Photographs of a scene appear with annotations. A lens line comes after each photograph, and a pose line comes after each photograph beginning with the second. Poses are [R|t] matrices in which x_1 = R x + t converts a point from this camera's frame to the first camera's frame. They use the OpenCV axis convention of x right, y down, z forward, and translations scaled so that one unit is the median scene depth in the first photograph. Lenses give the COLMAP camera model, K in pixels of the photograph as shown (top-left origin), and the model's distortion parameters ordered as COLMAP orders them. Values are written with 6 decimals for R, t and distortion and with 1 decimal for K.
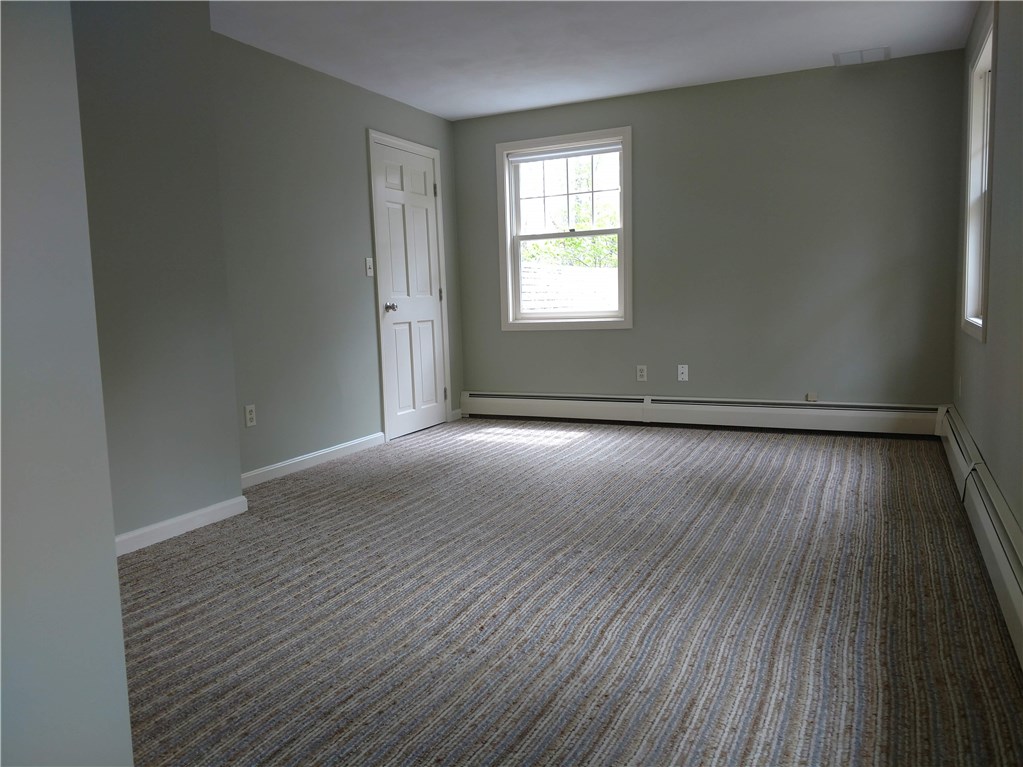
lens RADIAL K [[772.8, 0, 511.5], [0, 772.8, 383.5], [0, 0, 1]] dist [0.169389, -0.110045]
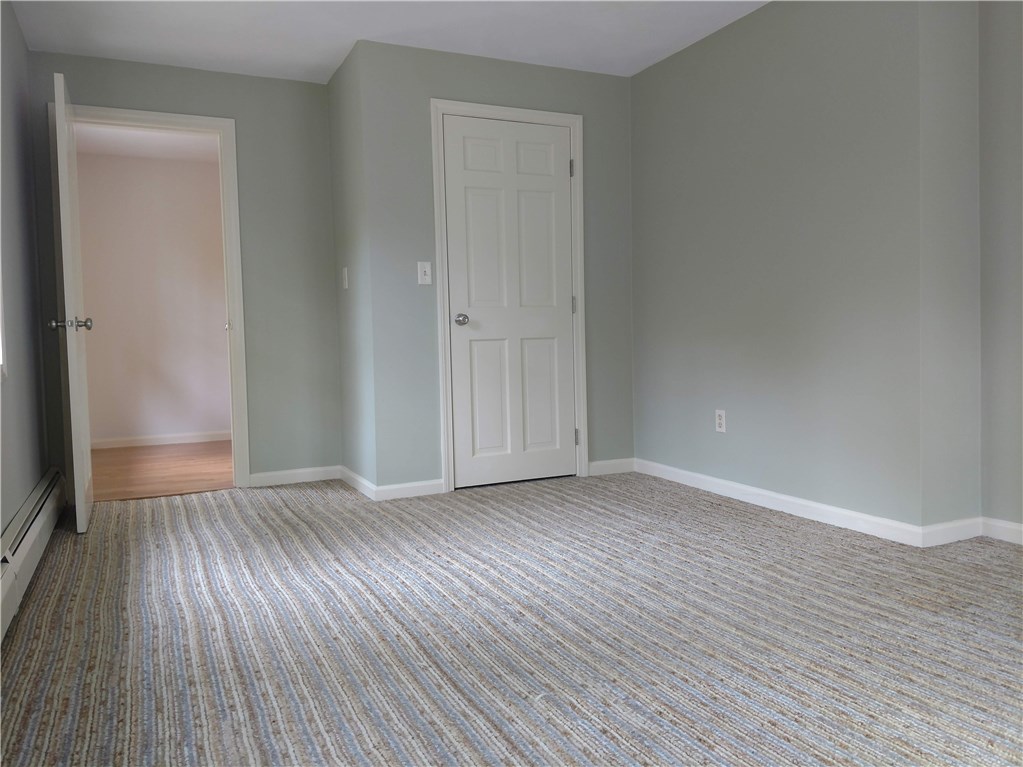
lens RADIAL K [[772.8, 0, 511.5], [0, 772.8, 383.5], [0, 0, 1]] dist [0.169389, -0.110045]
pose [[-0.629210, 0.091144, -0.771873, 0.760492], [-0.041150, 0.987801, 0.150186, -0.152644], [0.776145, 0.126261, -0.617784, 1.639581]]
